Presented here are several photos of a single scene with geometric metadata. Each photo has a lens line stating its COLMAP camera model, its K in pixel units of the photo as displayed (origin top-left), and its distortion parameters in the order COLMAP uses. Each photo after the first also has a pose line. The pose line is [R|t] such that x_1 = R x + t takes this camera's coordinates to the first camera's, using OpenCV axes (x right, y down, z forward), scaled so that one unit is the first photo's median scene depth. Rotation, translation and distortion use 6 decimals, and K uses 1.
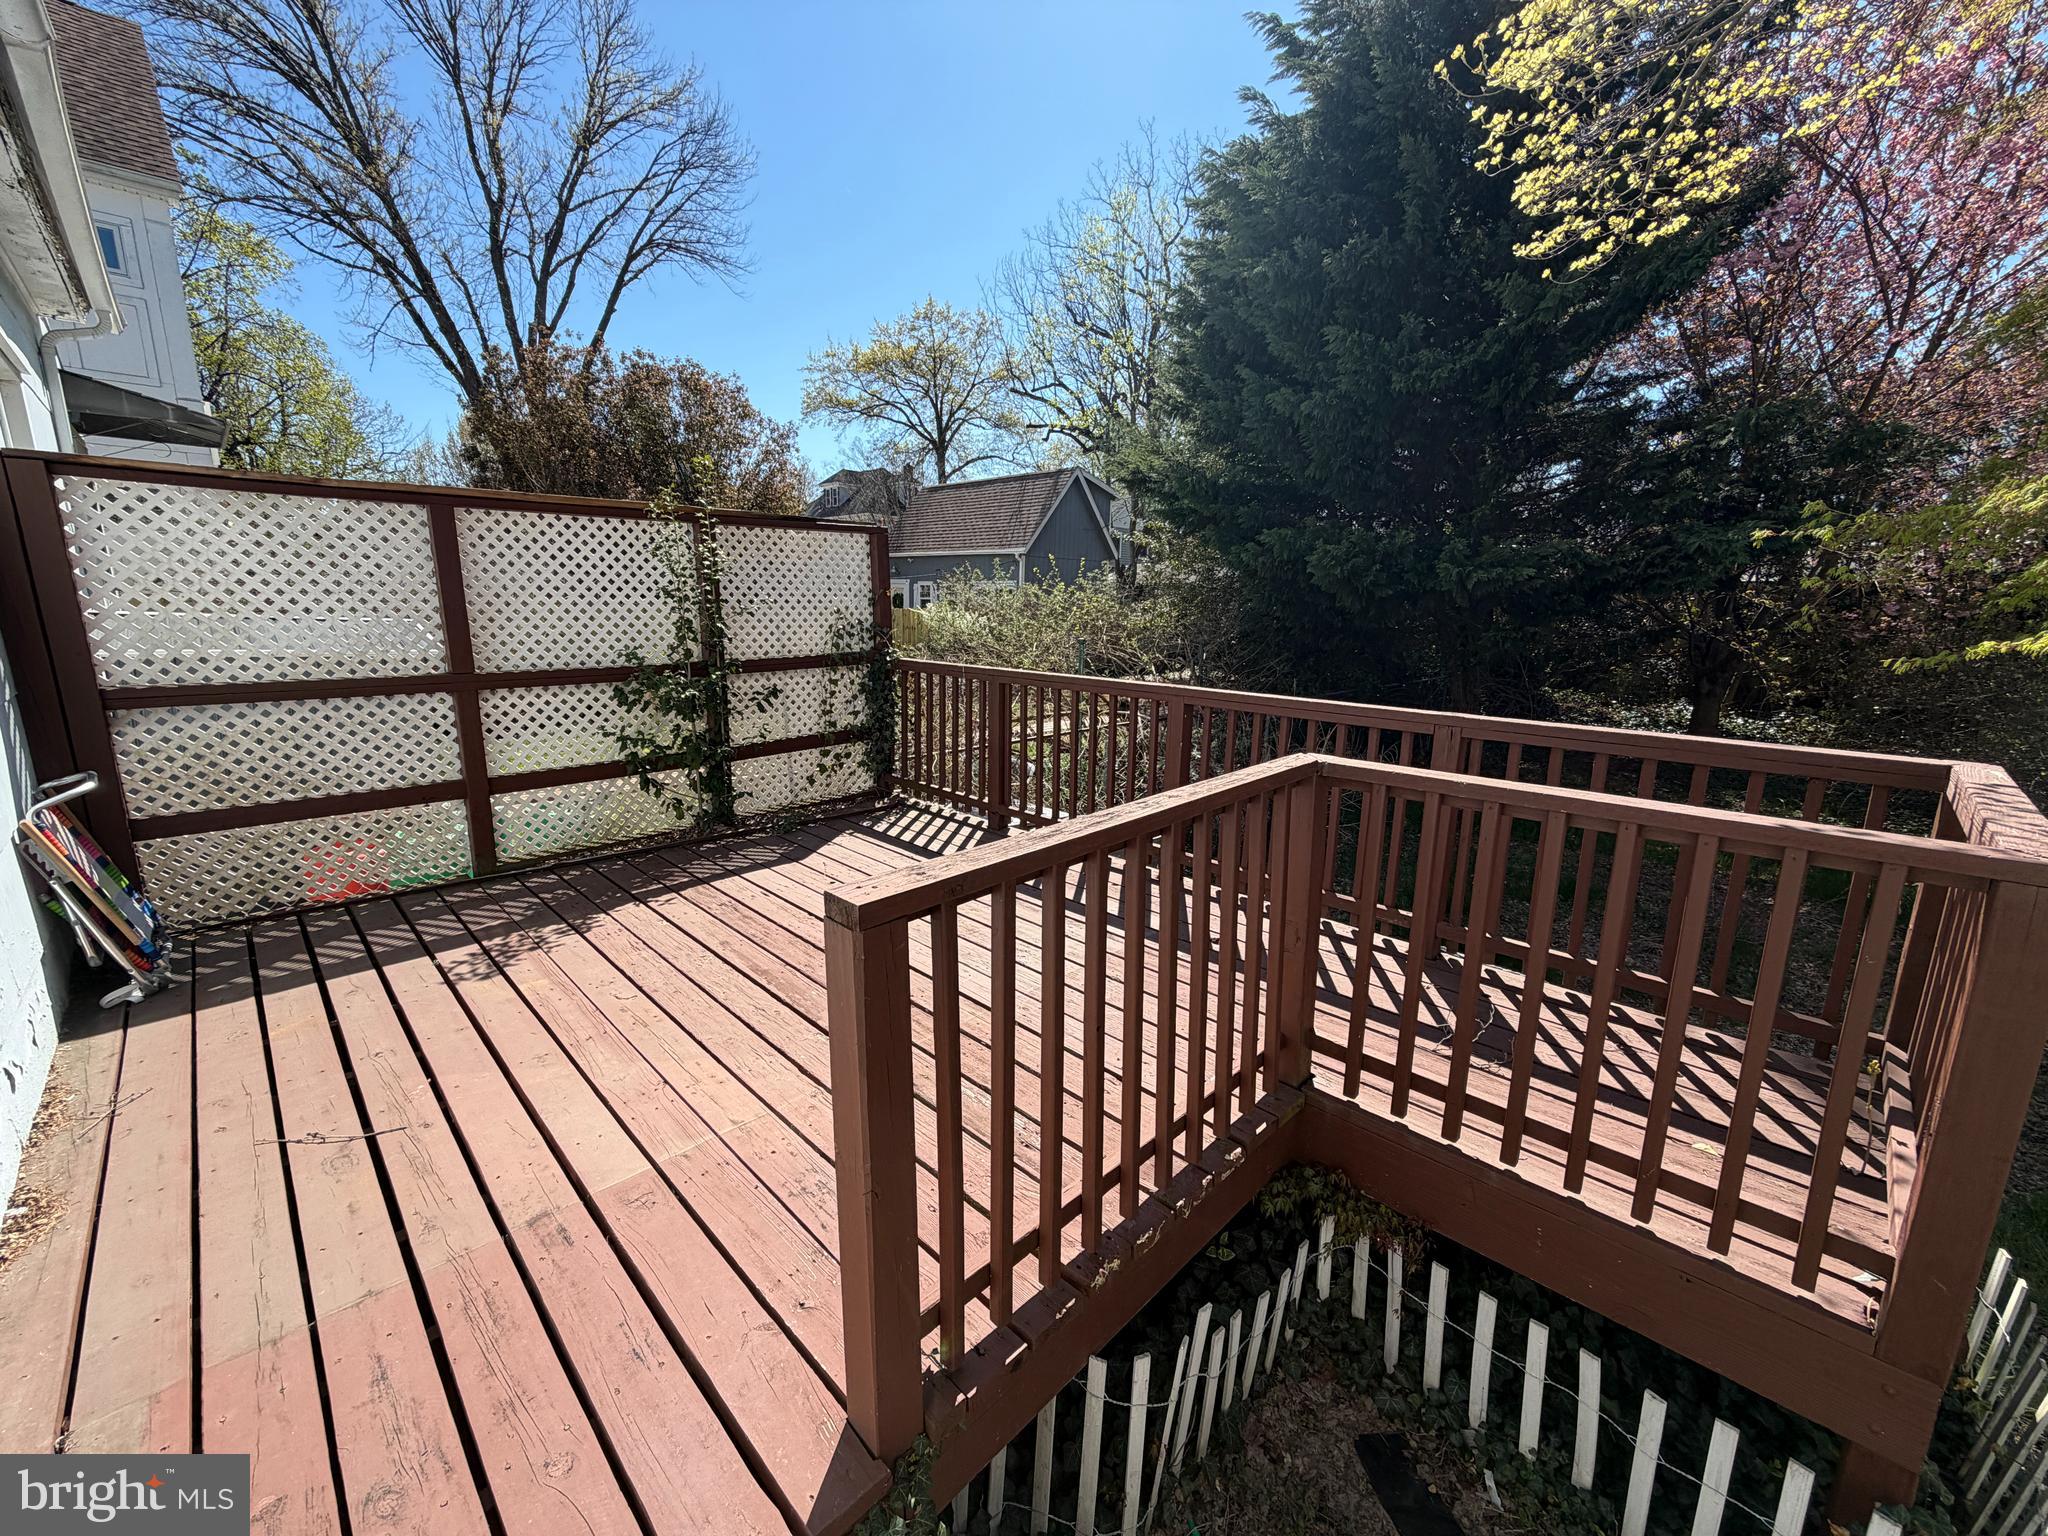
lens RADIAL K [[819.5, 0, 1049.9], [0, 819.5, 773.2], [0, 0, 1]] dist [-0.000014, -0.000134]
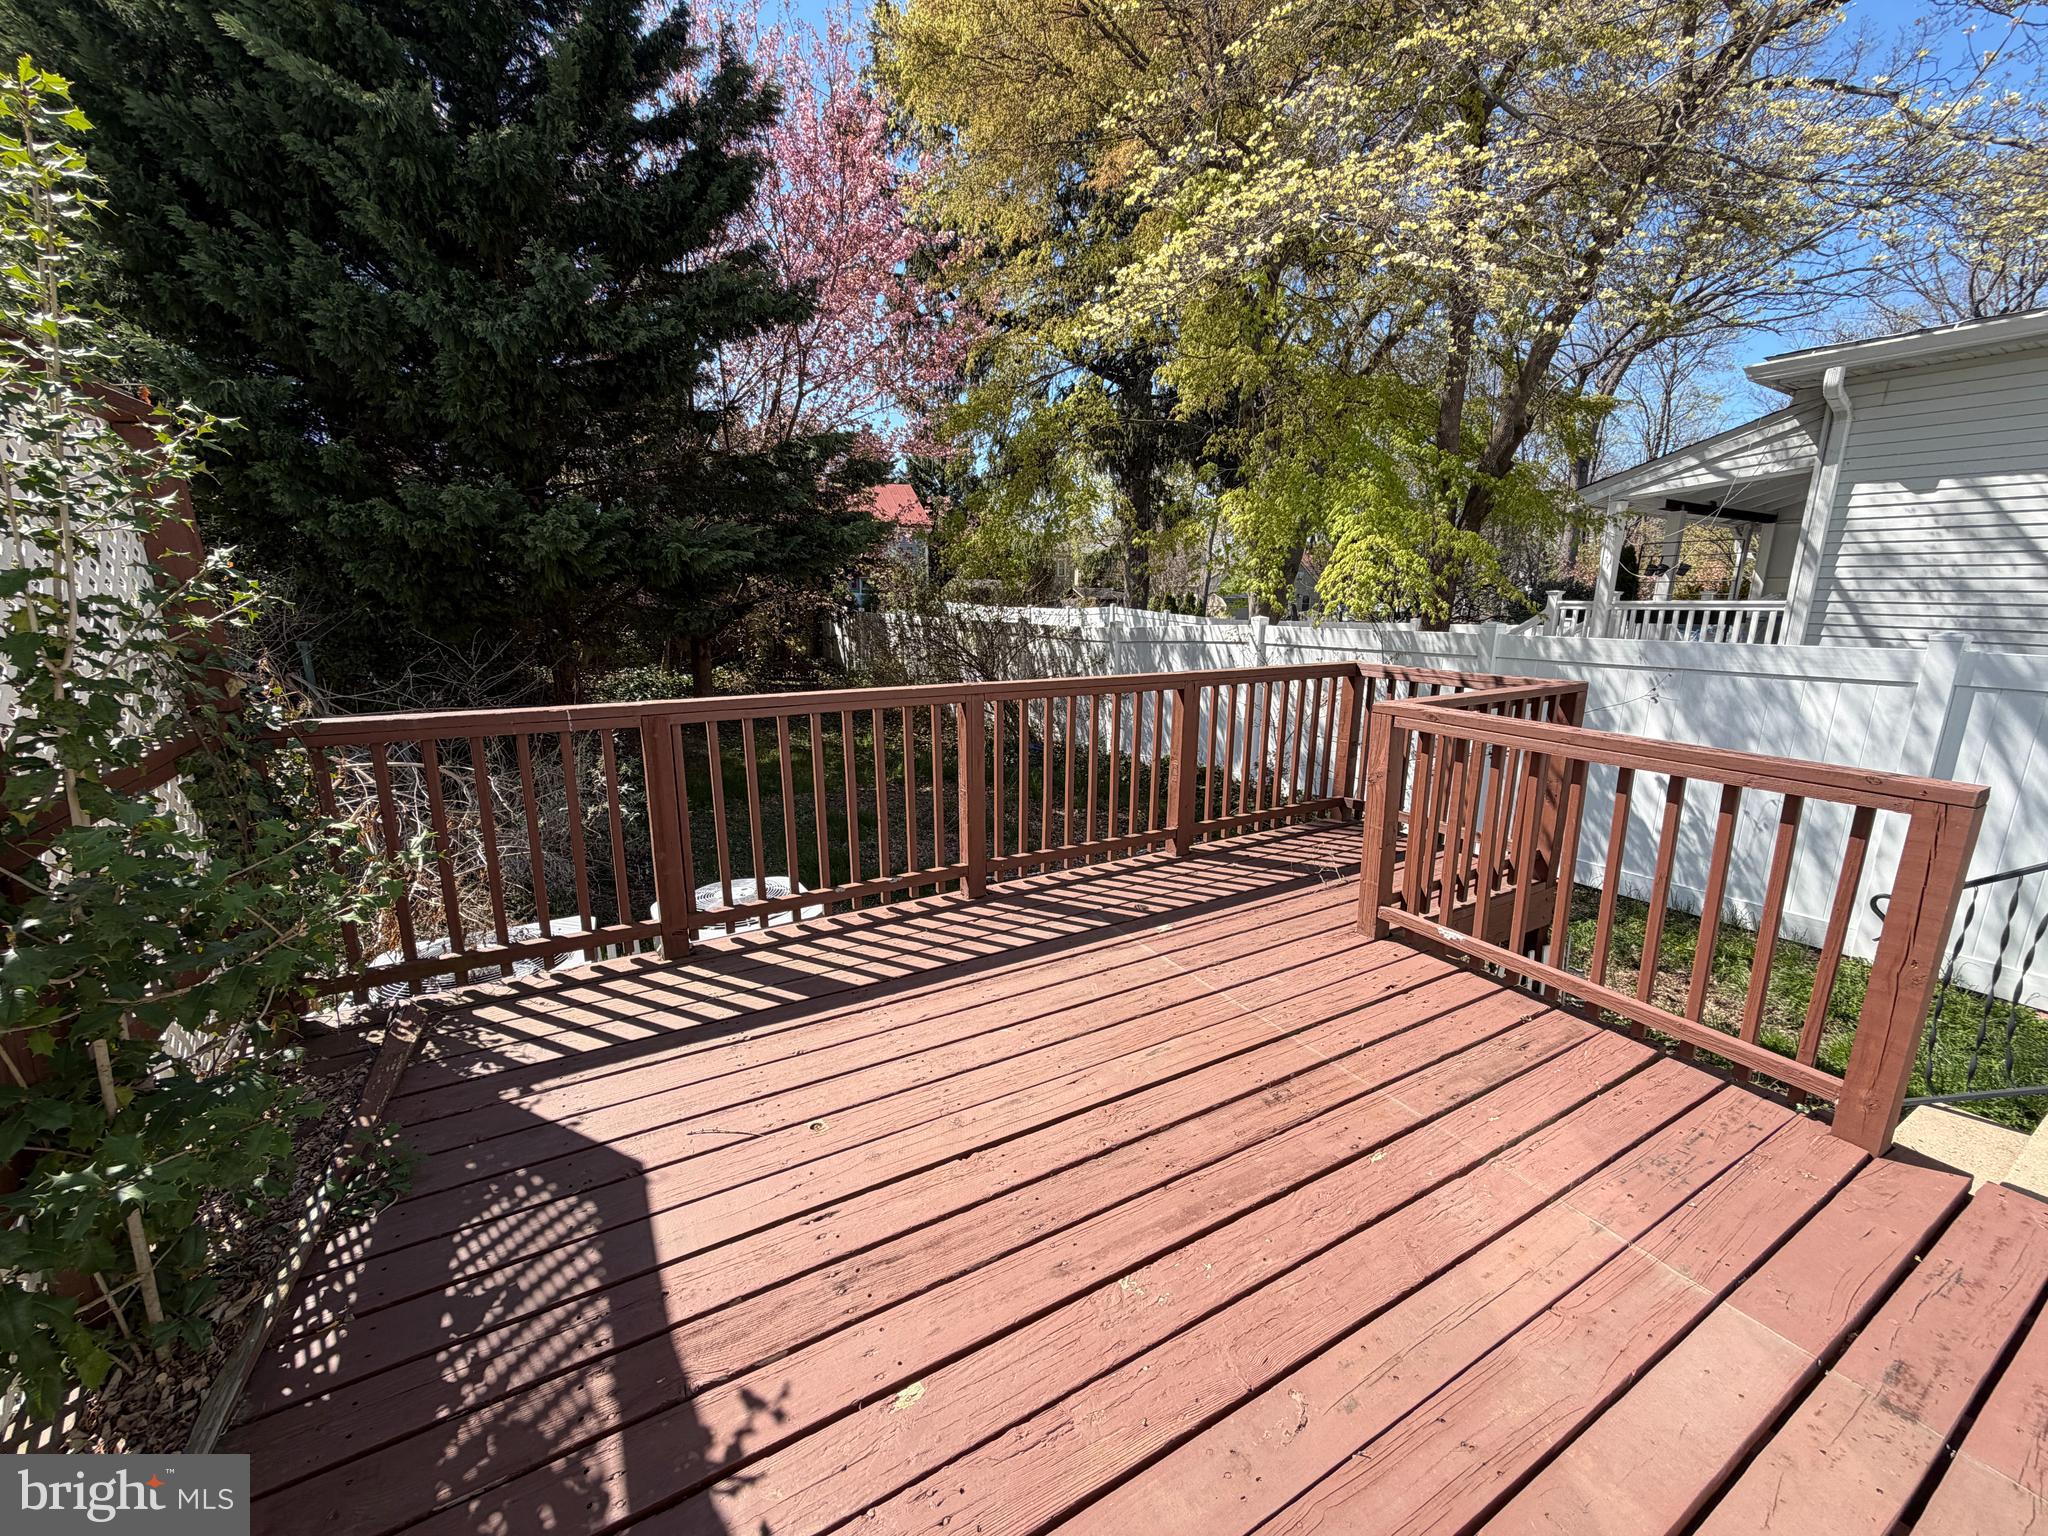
lens RADIAL K [[819.5, 0, 1049.9], [0, 819.5, 773.2], [0, 0, 1]] dist [-0.000014, -0.000134]
pose [[0.250166, -0.218198, 0.943296, -0.550755], [0.197498, 0.965290, 0.170909, -0.114306], [-0.947846, 0.143544, 0.284577, 0.568598]]
